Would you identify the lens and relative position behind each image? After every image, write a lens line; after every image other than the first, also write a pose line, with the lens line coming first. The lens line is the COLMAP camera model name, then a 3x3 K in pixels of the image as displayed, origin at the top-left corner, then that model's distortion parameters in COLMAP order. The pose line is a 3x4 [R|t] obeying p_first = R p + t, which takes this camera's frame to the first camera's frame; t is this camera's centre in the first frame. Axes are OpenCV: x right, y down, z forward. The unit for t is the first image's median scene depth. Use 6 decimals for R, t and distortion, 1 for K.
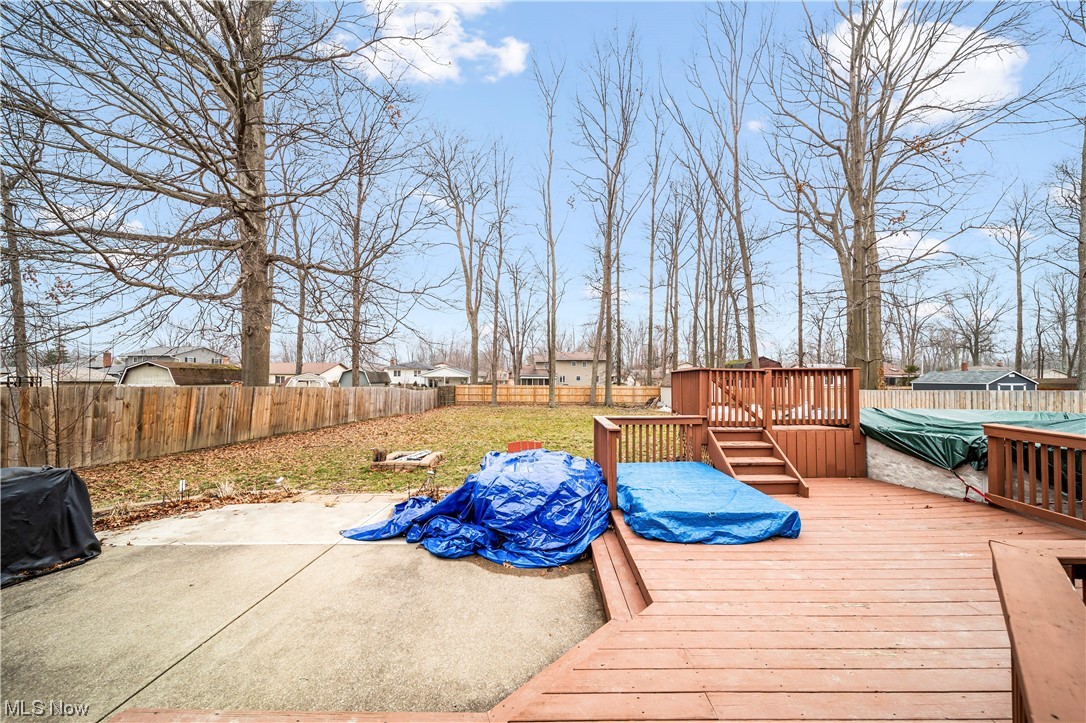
lens RADIAL K [[394.9, 0, 548.8], [0, 394.9, 359.9], [0, 0, 1]] dist [-0.000065, -0.000053]
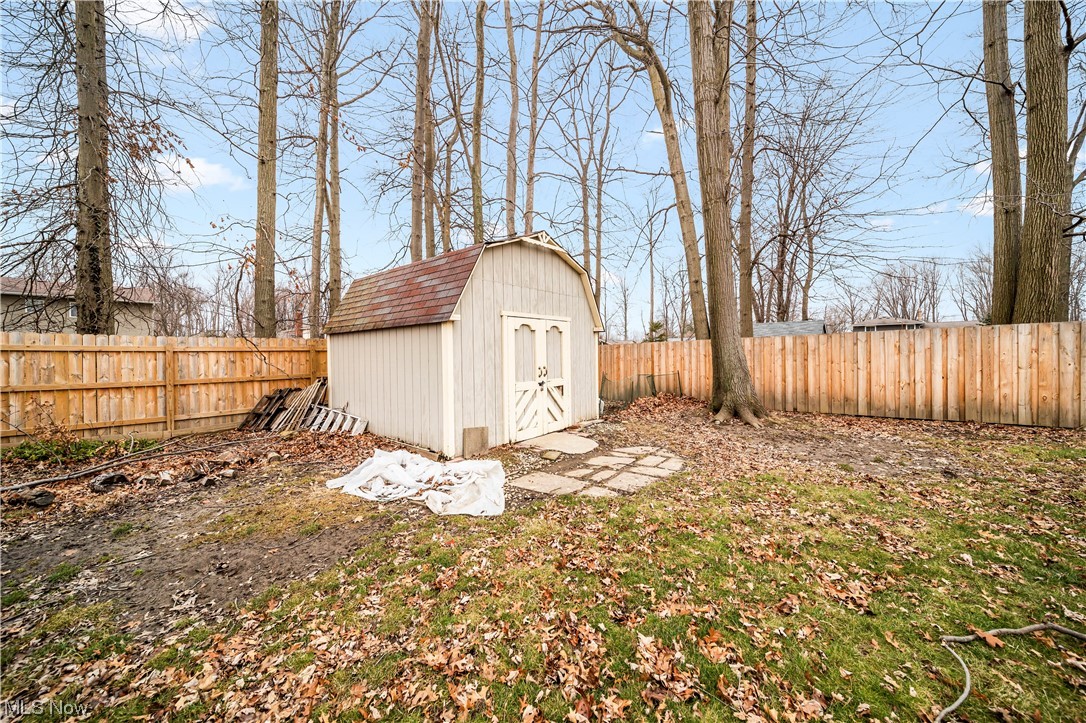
lens RADIAL K [[385.5, 0, 543.1], [0, 385.5, 350.6], [0, 0, 1]] dist [-0.000180, -0.000313]
pose [[0.640225, -0.007954, 0.768146, 0.109481], [-0.023827, 0.999260, 0.030207, 0.036792], [-0.767818, -0.037641, 0.639562, 0.430976]]
